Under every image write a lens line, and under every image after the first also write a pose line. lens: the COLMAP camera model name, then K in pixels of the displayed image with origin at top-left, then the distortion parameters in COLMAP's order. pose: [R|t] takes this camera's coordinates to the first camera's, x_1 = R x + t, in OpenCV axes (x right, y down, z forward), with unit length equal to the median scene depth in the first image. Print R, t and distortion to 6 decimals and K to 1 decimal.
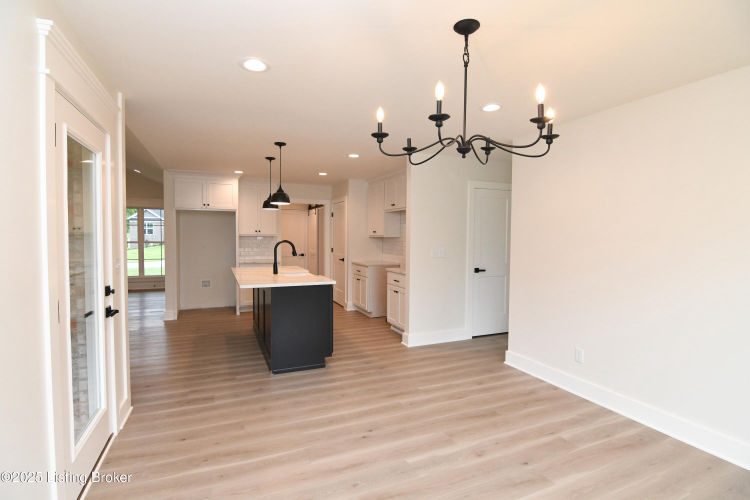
lens RADIAL K [[364.5, 0, 372.4], [0, 364.5, 251.2], [0, 0, 1]] dist [0.002102, -0.016672]
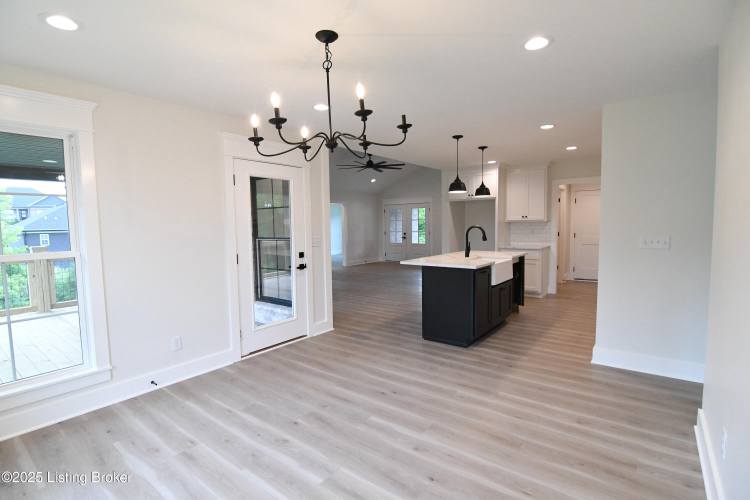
lens RADIAL K [[364.5, 0, 372.4], [0, 364.5, 251.2], [0, 0, 1]] dist [0.002102, -0.016672]
pose [[0.485861, 0.050469, -0.872578, 0.747727], [-0.017981, 0.998697, 0.047751, -0.002256], [0.873851, -0.007511, 0.486136, 0.310843]]
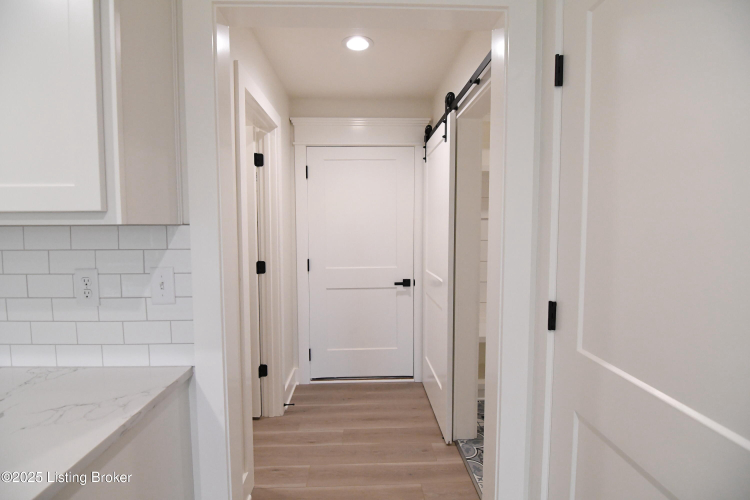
lens RADIAL K [[364.5, 0, 372.4], [0, 364.5, 251.2], [0, 0, 1]] dist [0.002102, -0.016672]
pose [[0.934211, 0.015100, -0.356401, -0.292334], [-0.006662, 0.999668, 0.024889, -0.075719], [0.356659, -0.020877, 0.934001, 1.948514]]
